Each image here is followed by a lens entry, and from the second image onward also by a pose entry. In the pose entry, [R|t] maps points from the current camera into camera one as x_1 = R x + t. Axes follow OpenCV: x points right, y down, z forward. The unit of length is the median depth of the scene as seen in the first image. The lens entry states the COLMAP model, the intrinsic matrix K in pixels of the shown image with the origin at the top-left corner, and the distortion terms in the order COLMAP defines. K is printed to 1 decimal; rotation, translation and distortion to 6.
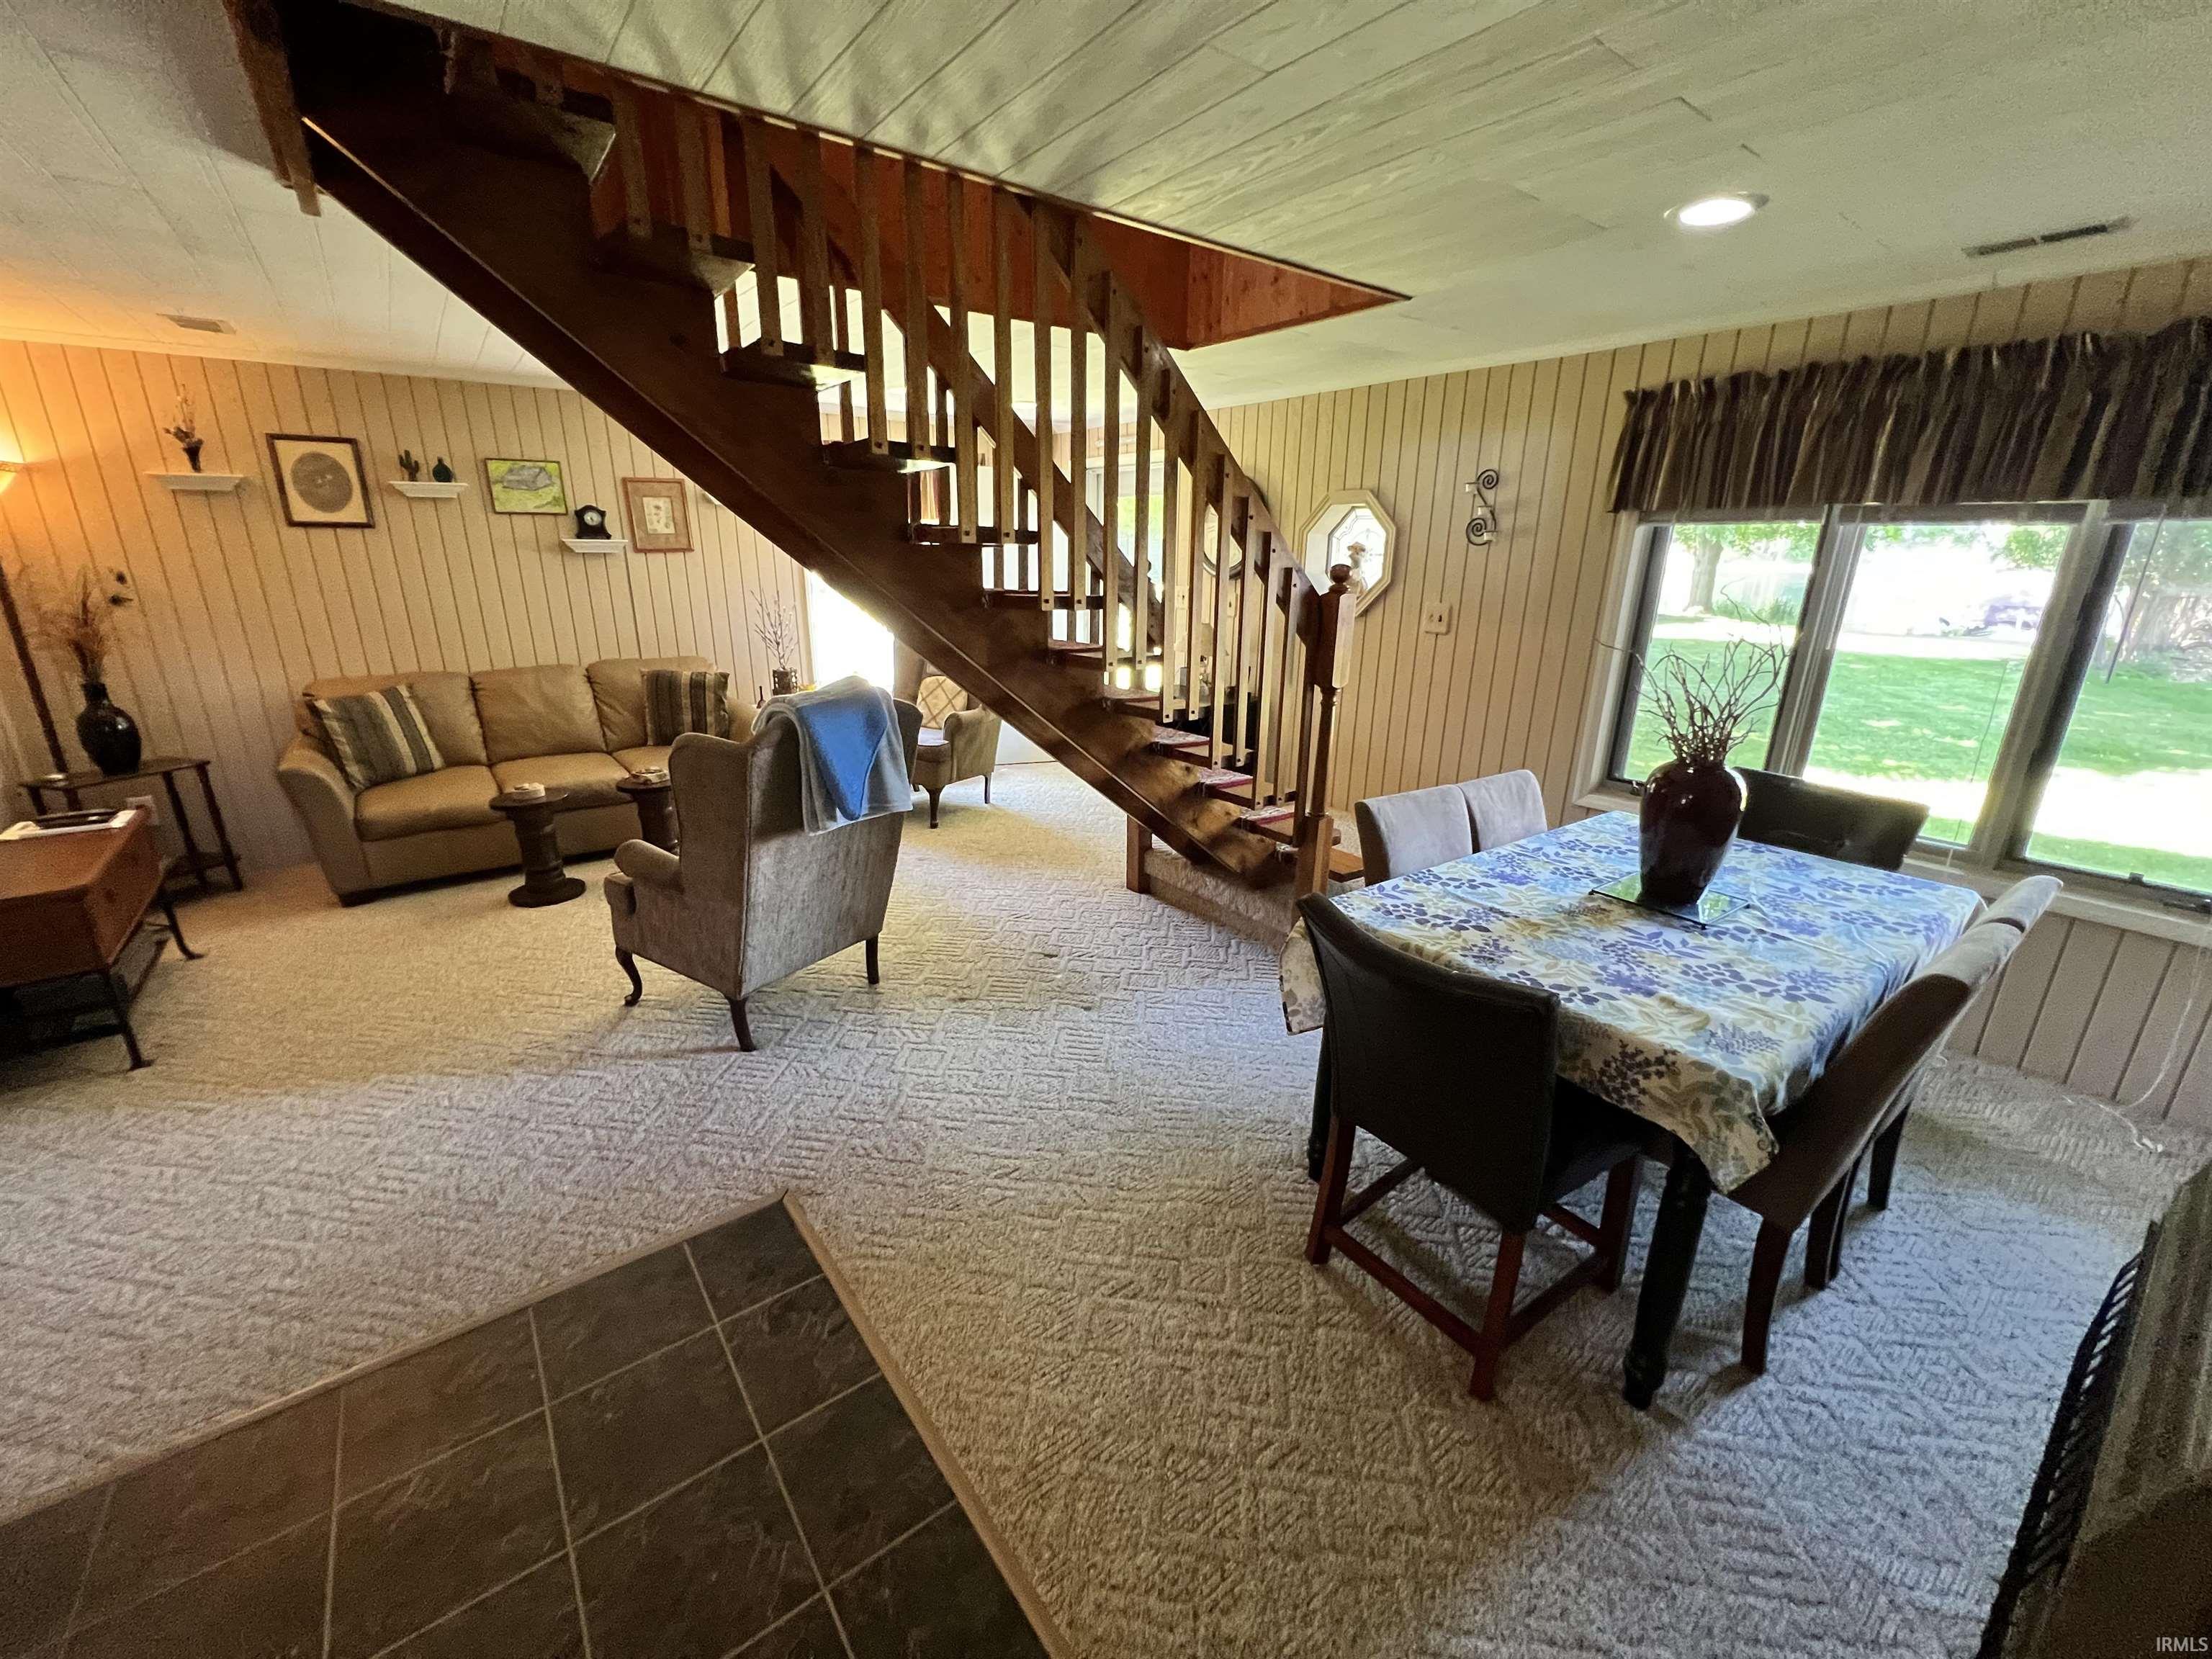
lens RADIAL K [[886.4, 0, 1103.6], [0, 886.4, 821.1], [0, 0, 1]] dist [-0.002256, 0.000527]
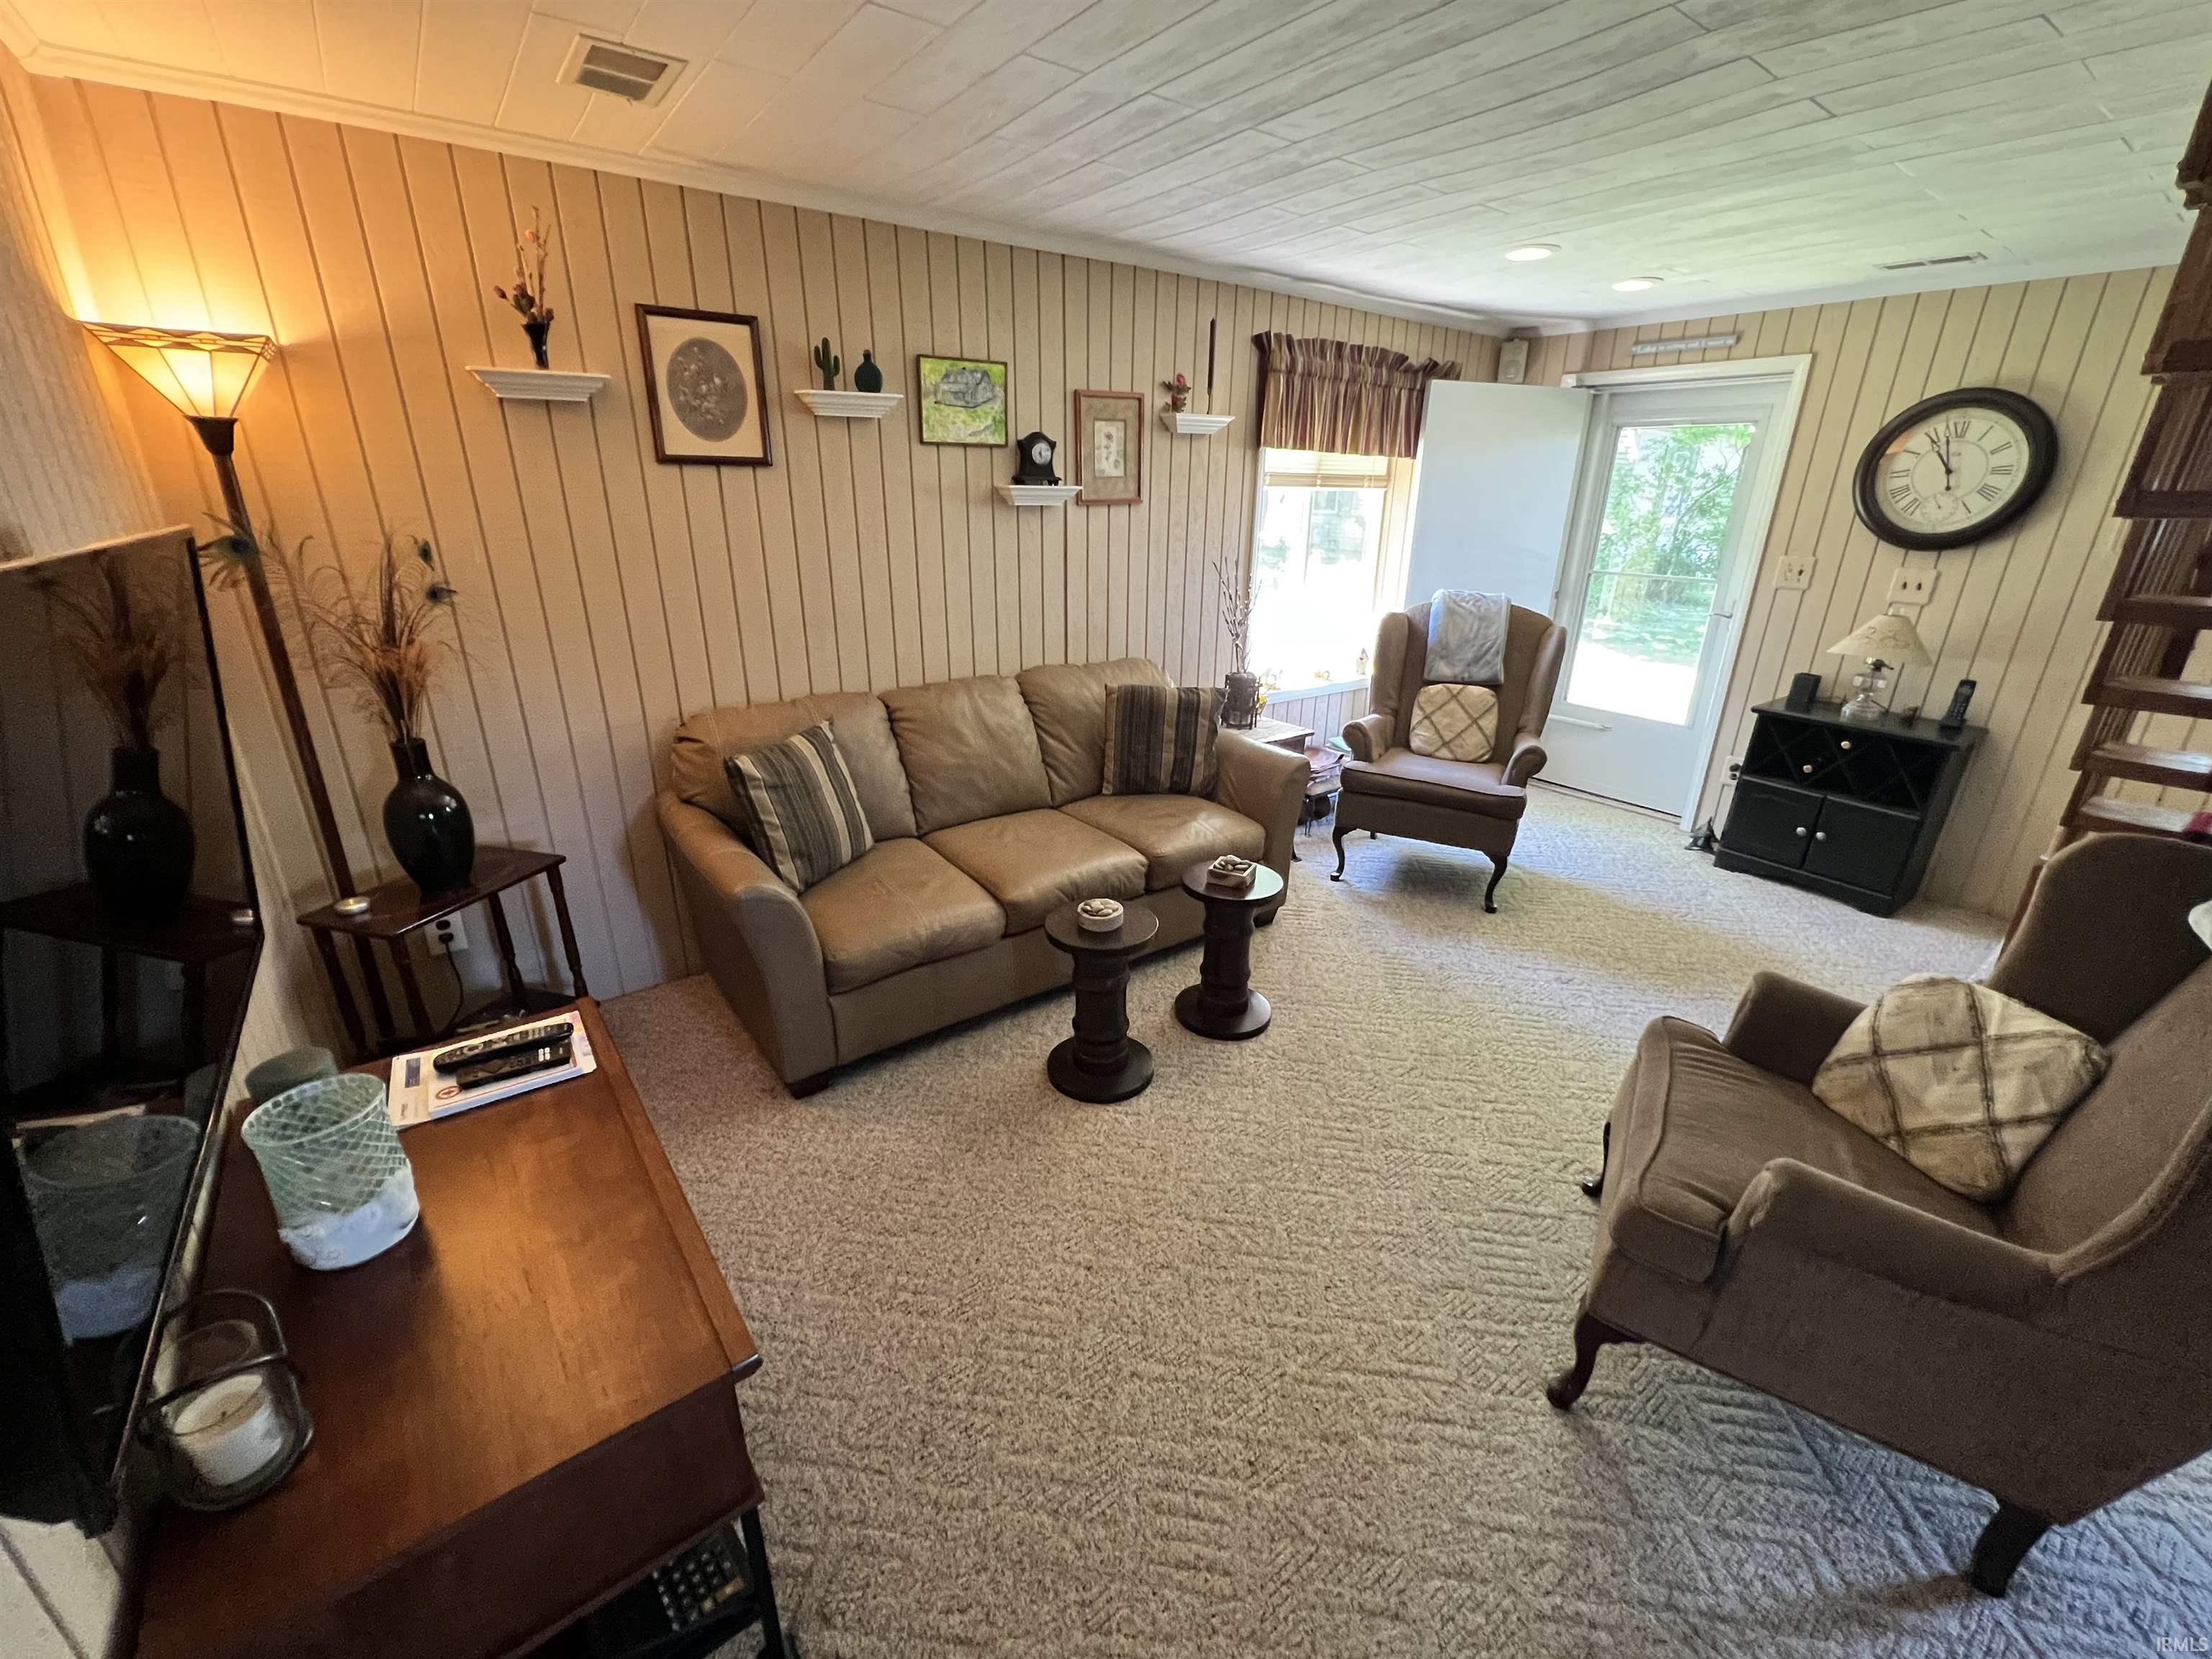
lens RADIAL K [[904.8, 0, 1109.9], [0, 904.8, 820.6], [0, 0, 1]] dist [-0.004414, 0.000571]
pose [[0.999958, 0.008566, -0.003135, -0.840436], [-0.008381, 0.998457, 0.054889, -0.172009], [0.003600, -0.054860, 0.998488, 0.508436]]
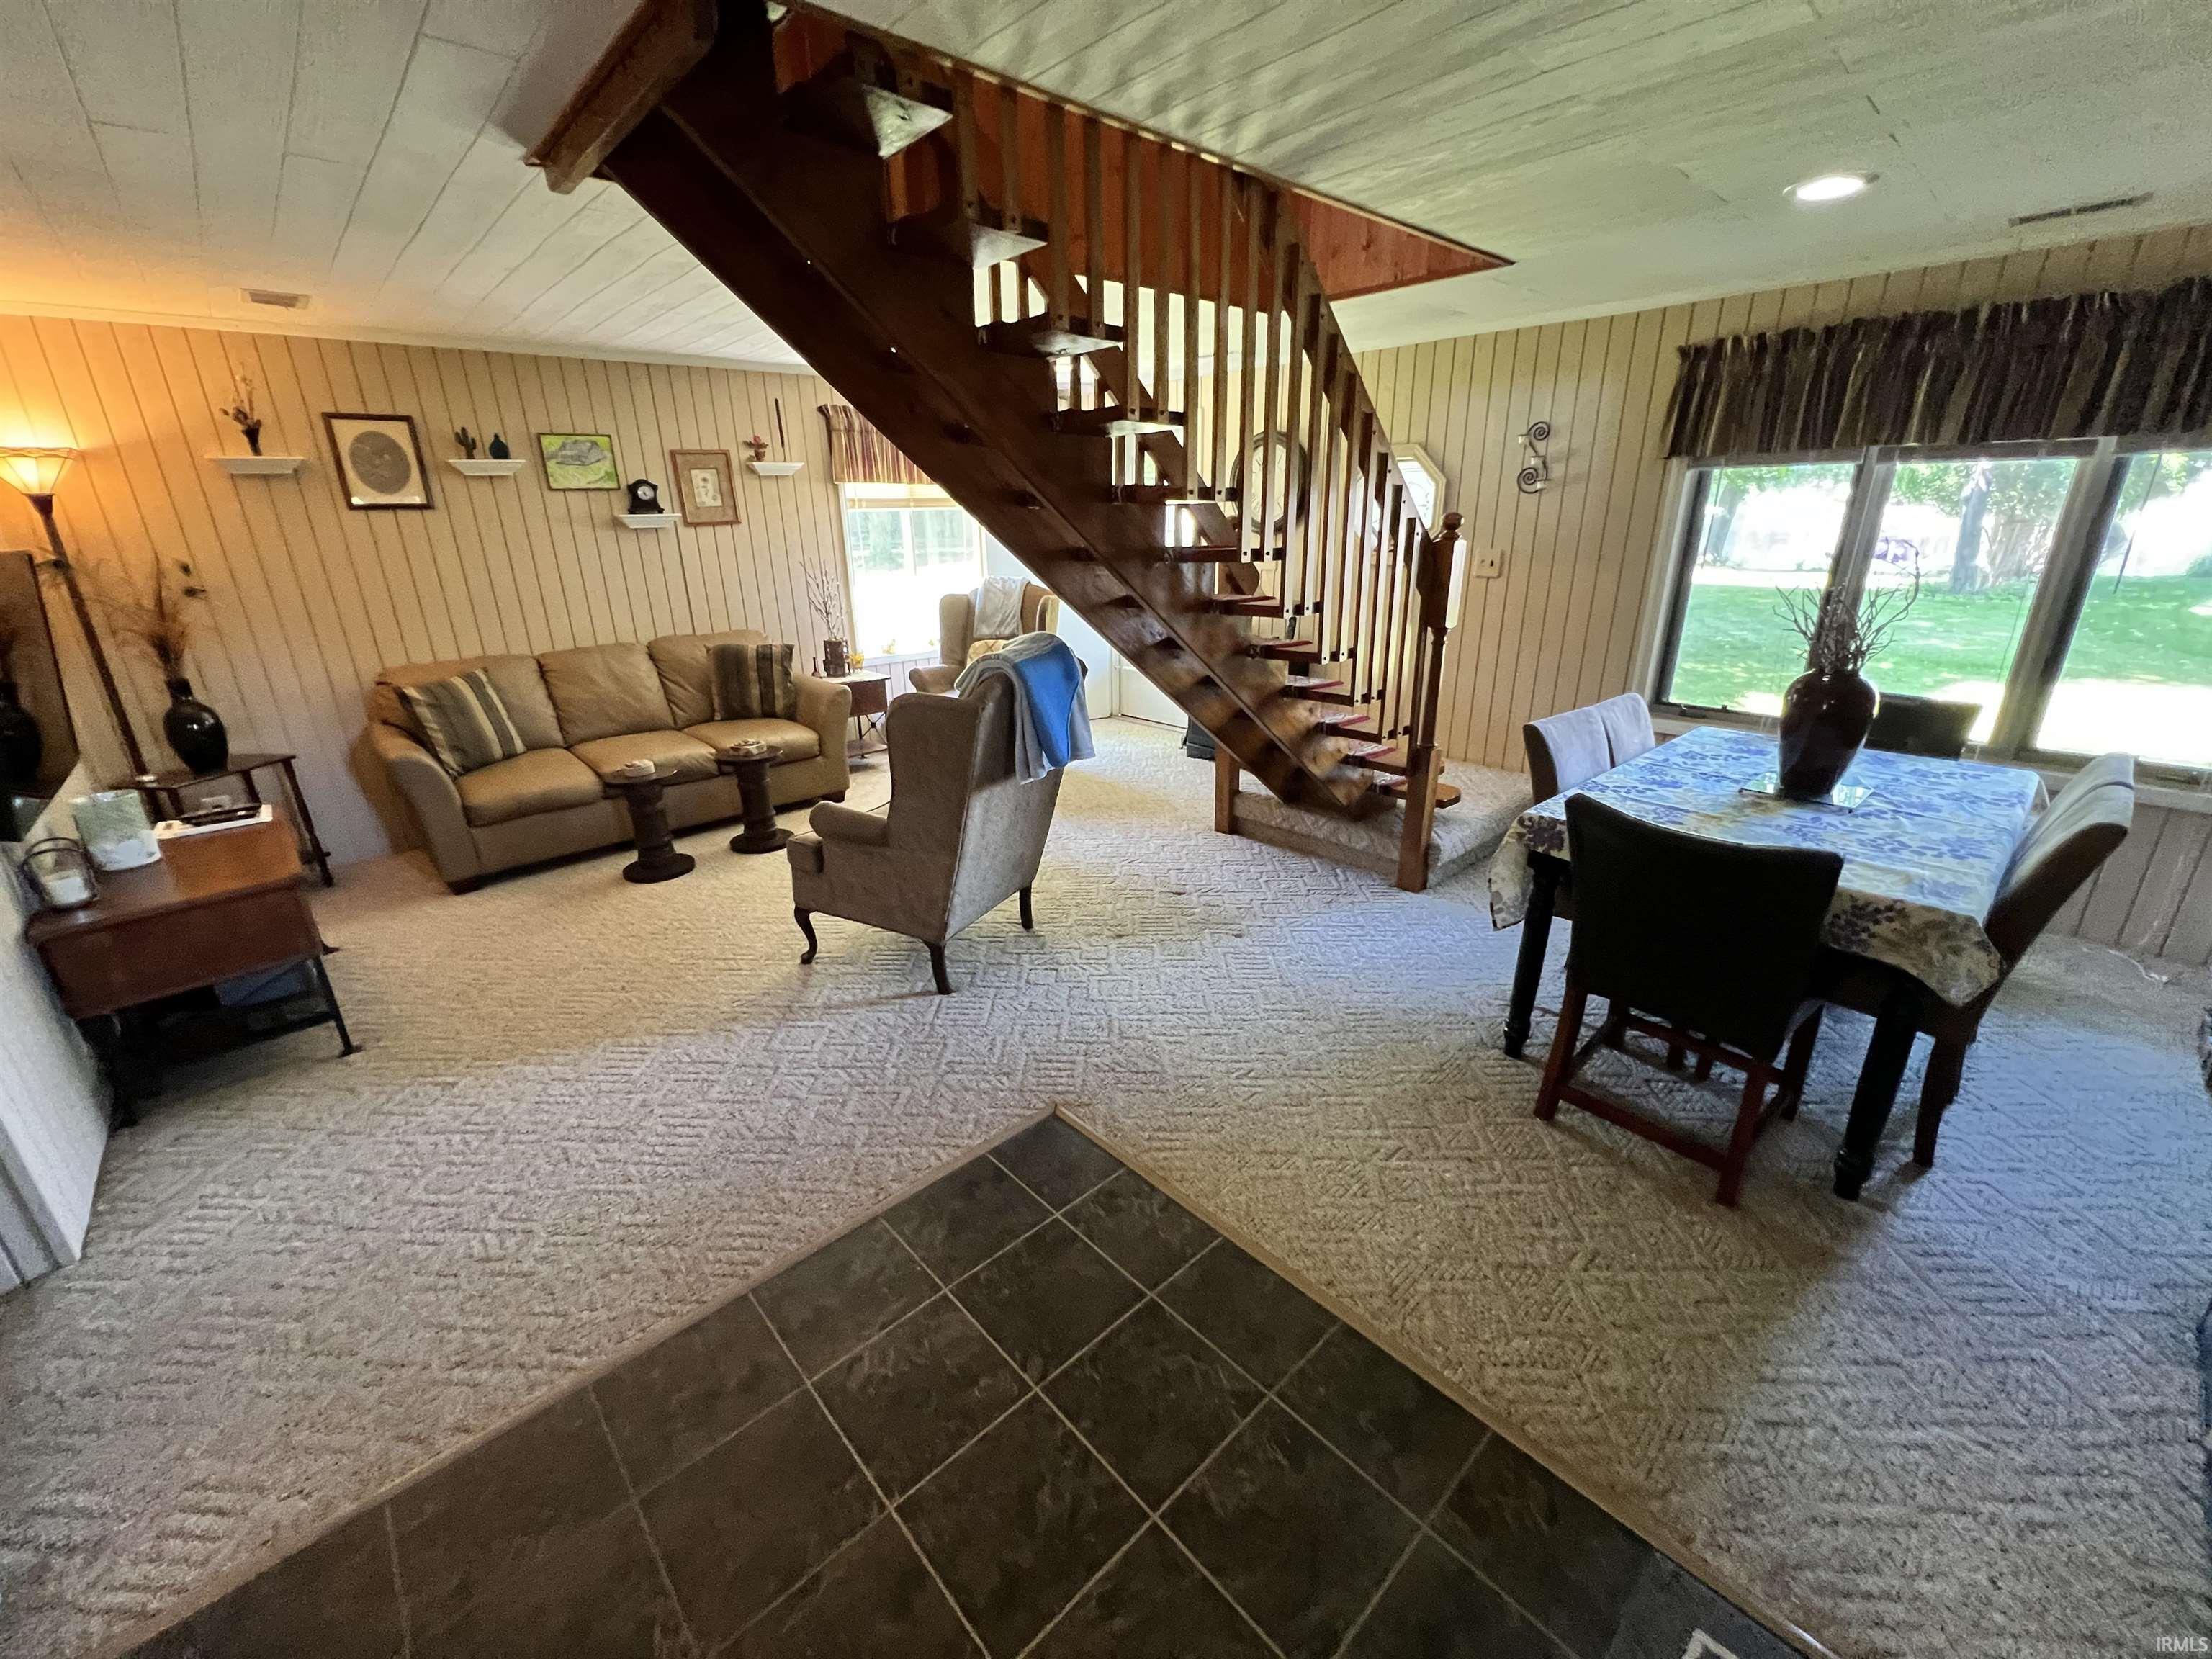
lens RADIAL K [[886.4, 0, 1103.6], [0, 886.4, 820.5], [0, 0, 1]] dist [-0.002256, 0.000527]
pose [[0.994976, -0.058953, 0.080919, -0.274000], [0.055917, 0.997662, 0.039278, 0.020420], [-0.083046, -0.034556, 0.995946, -0.062775]]
